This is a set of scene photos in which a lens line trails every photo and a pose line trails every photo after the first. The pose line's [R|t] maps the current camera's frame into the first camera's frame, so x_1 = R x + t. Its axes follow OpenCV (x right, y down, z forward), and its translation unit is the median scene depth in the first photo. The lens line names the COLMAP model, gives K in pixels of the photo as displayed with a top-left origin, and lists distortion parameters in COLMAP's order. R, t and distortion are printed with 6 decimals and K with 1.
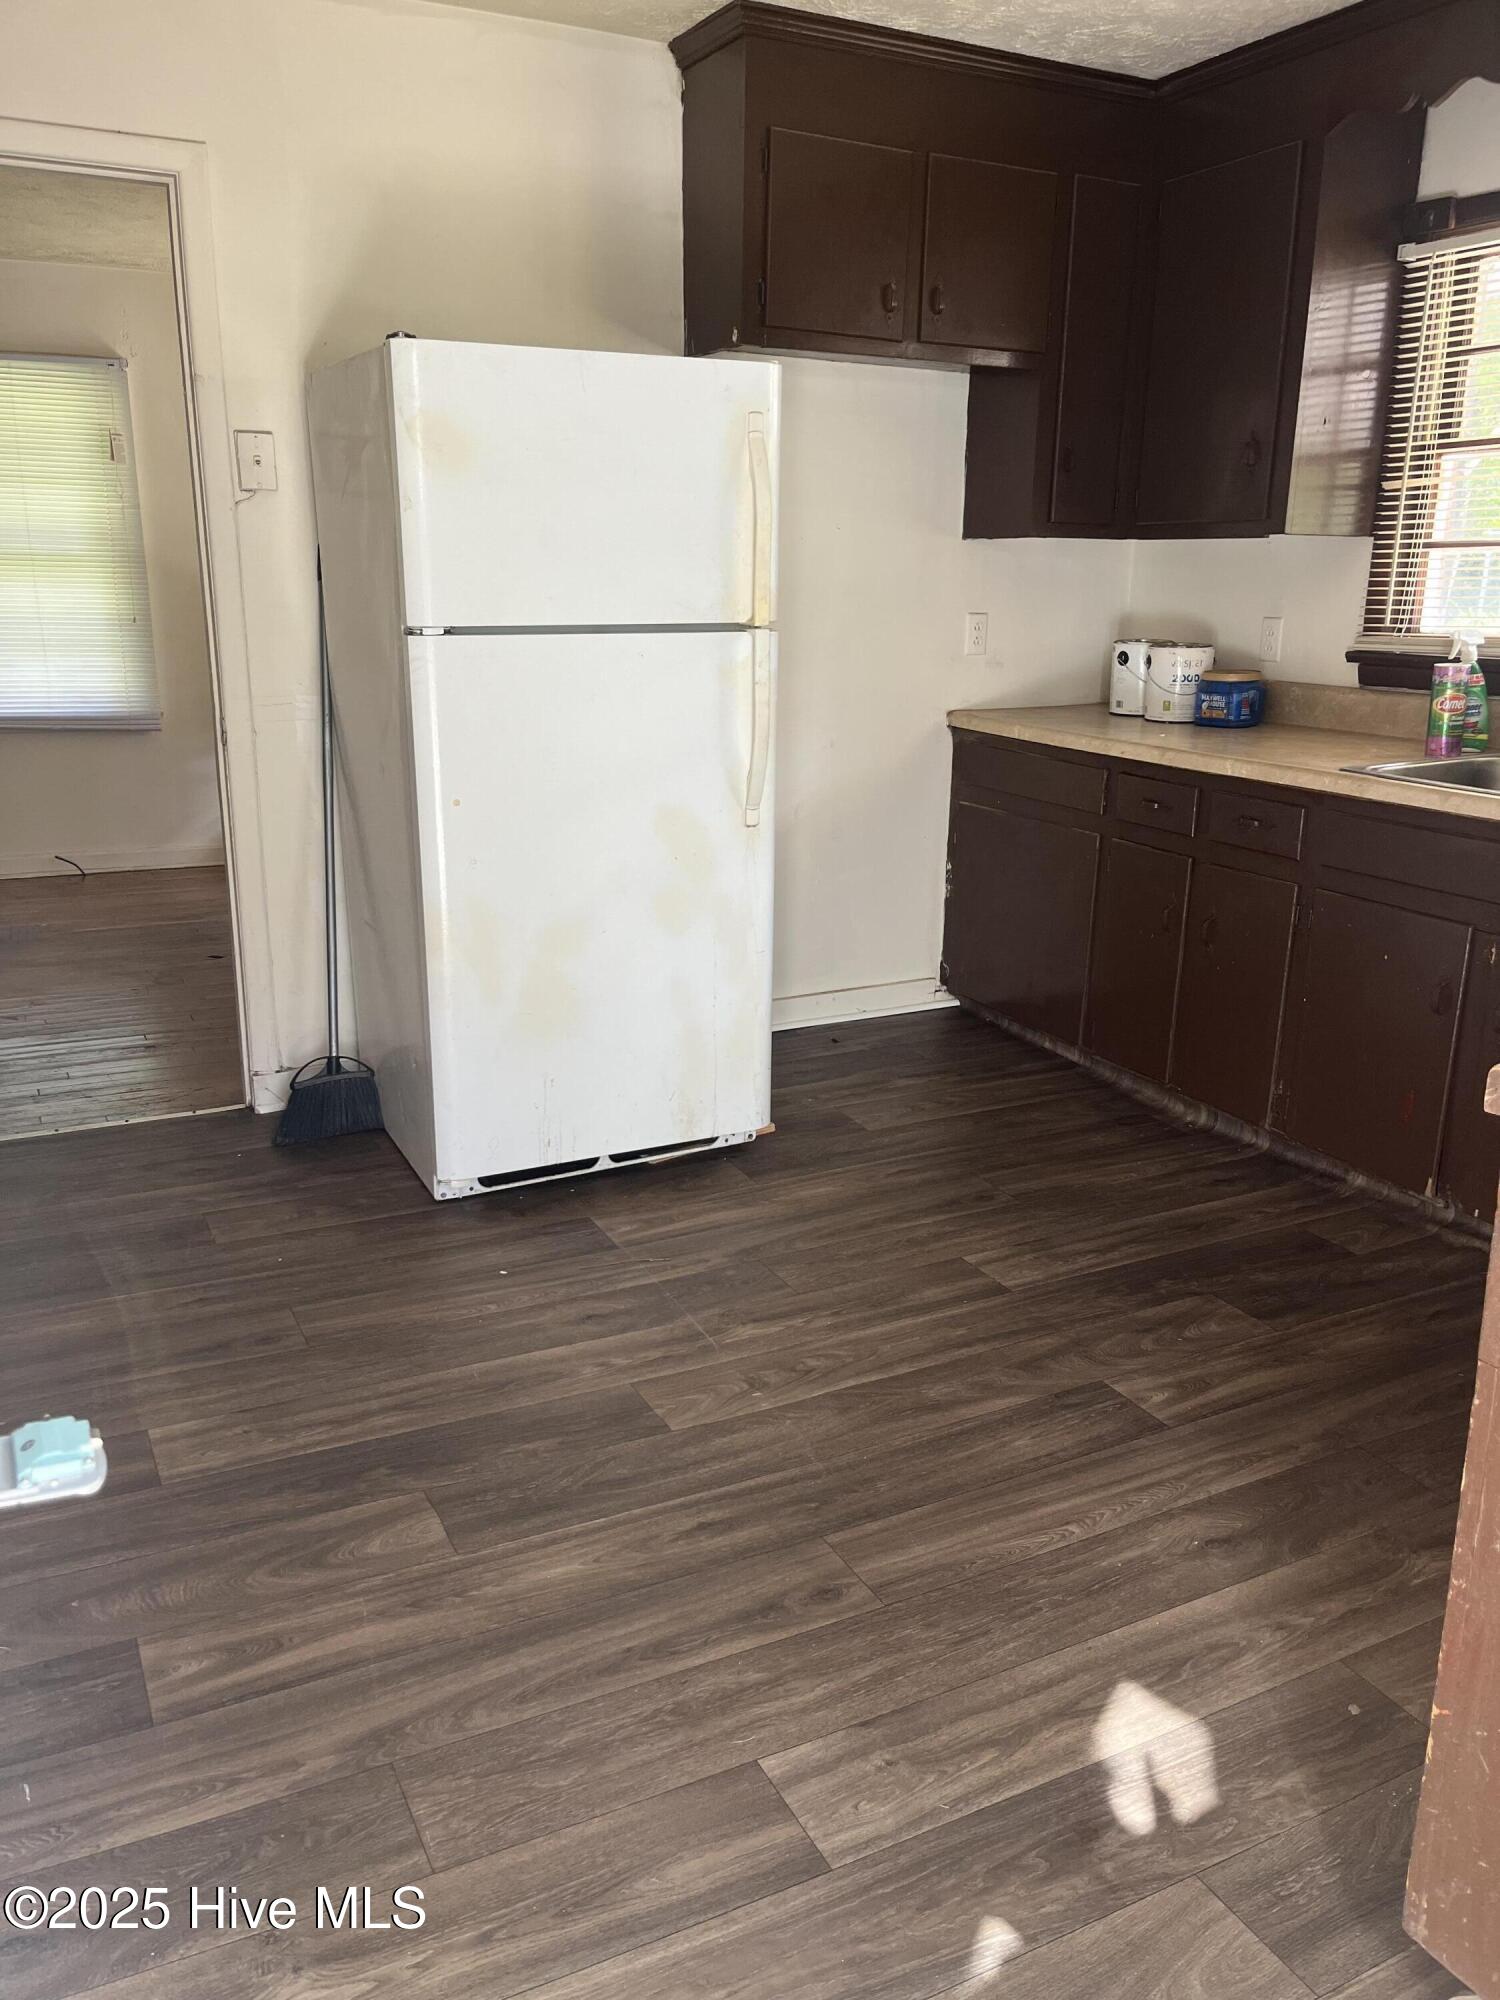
lens RADIAL K [[1515.7, 0, 753.3], [0, 1515.7, 1005.7], [0, 0, 1]] dist [0.063537, -0.096826]
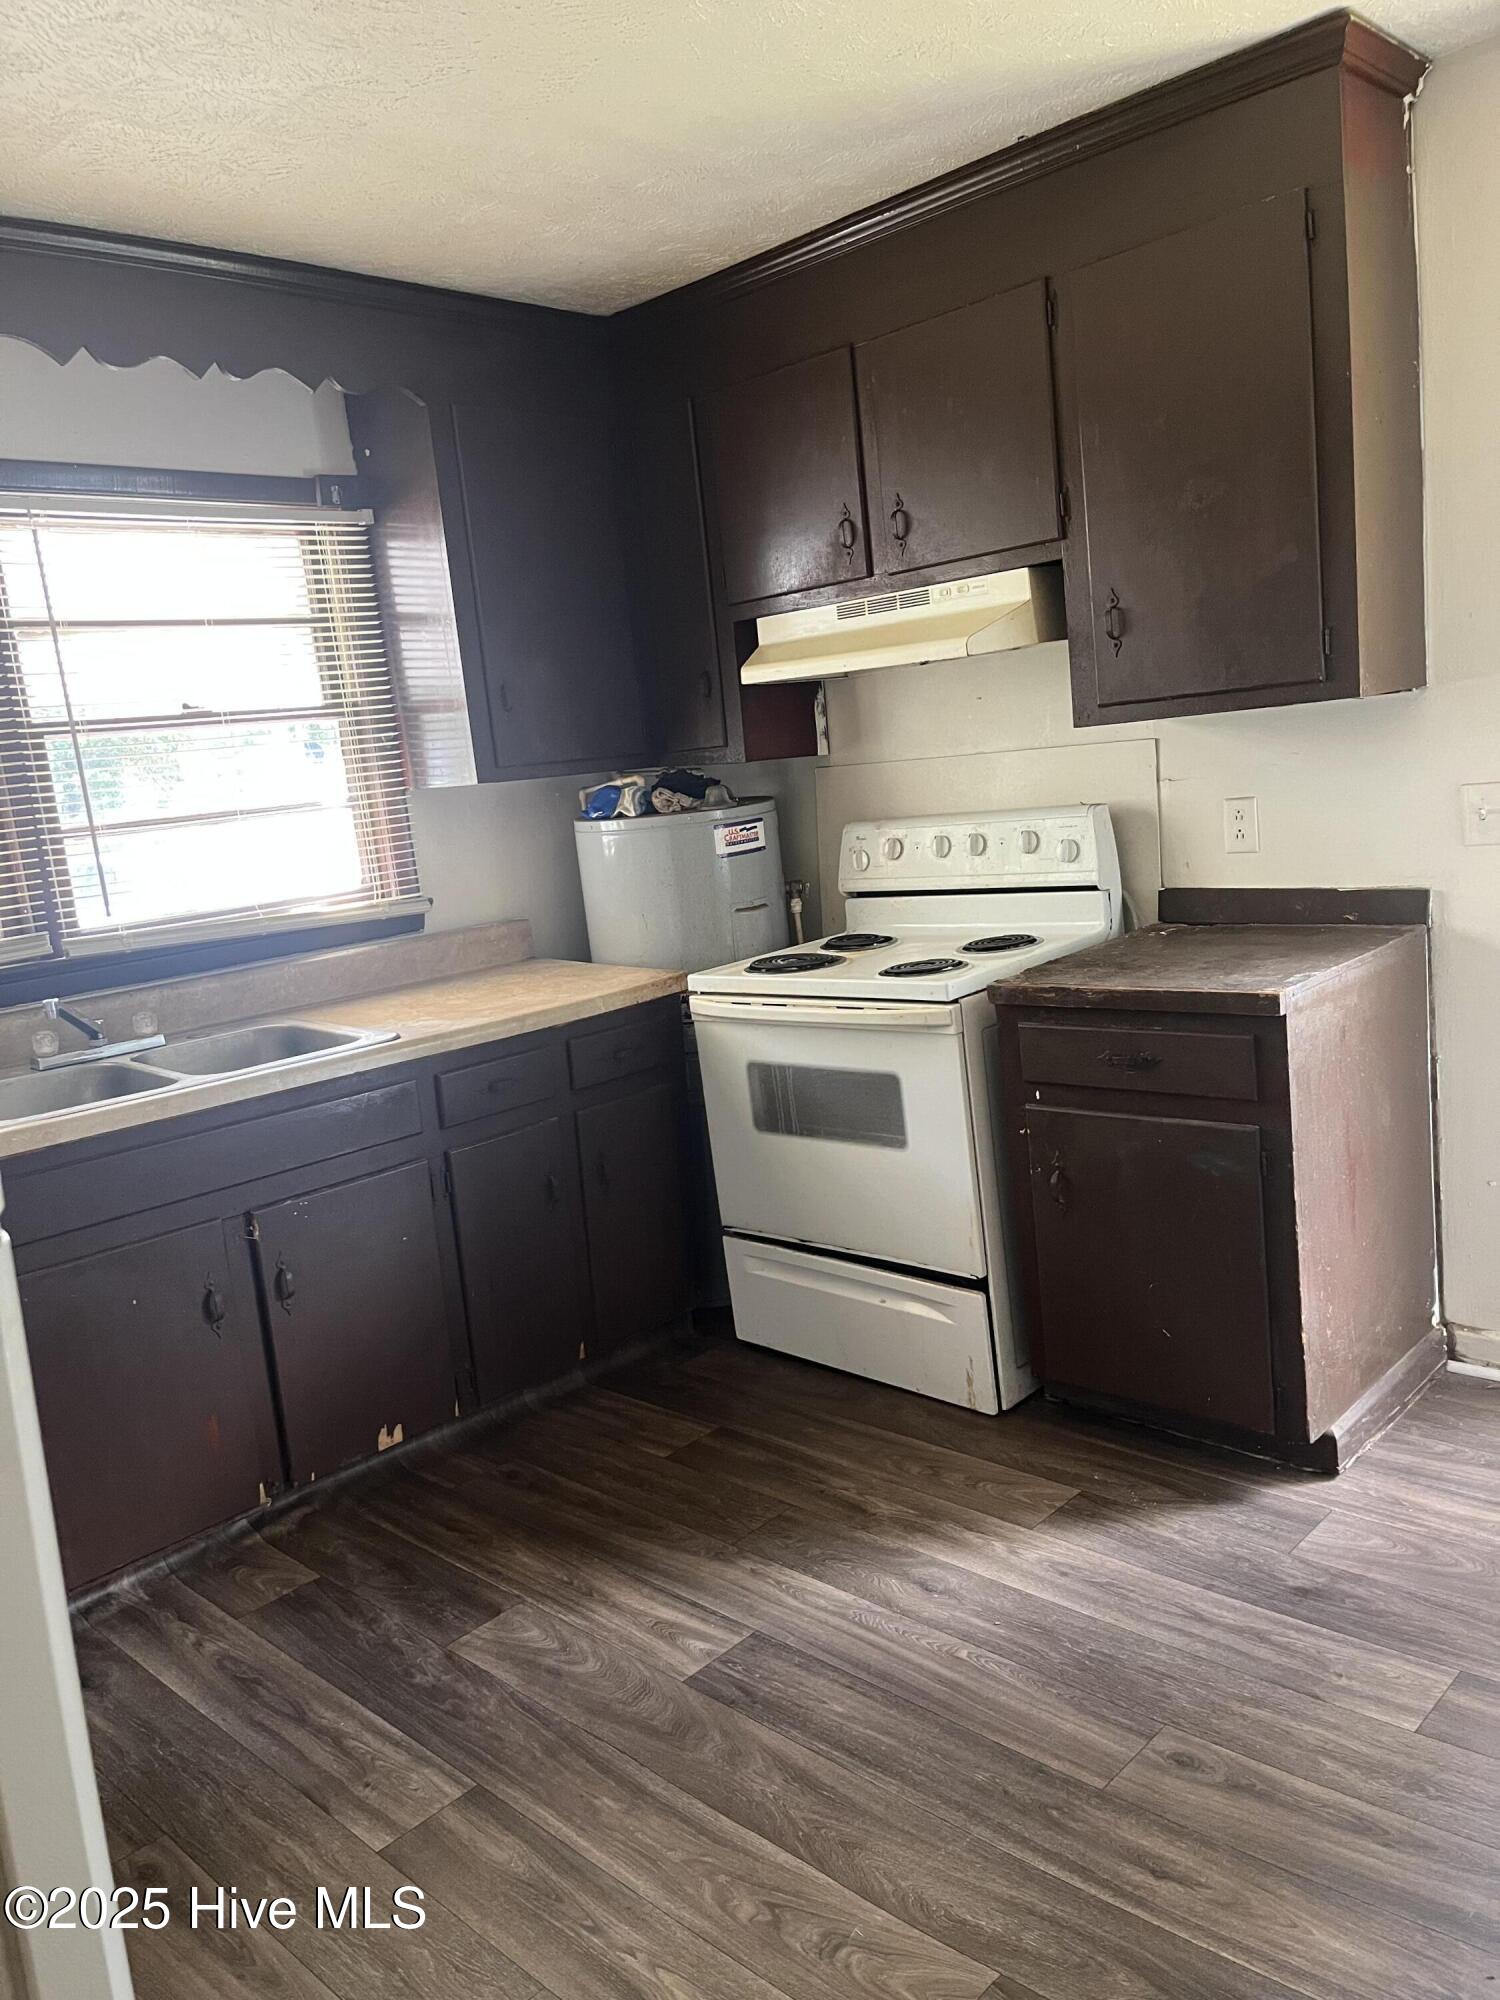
lens RADIAL K [[1515.7, 0, 753.3], [0, 1515.7, 1005.7], [0, 0, 1]] dist [0.063537, -0.096826]
pose [[-0.309721, -0.141196, 0.940285, -0.636883], [0.350044, 0.902527, 0.250827, -0.363526], [-0.884049, 0.406827, -0.230107, 1.077930]]
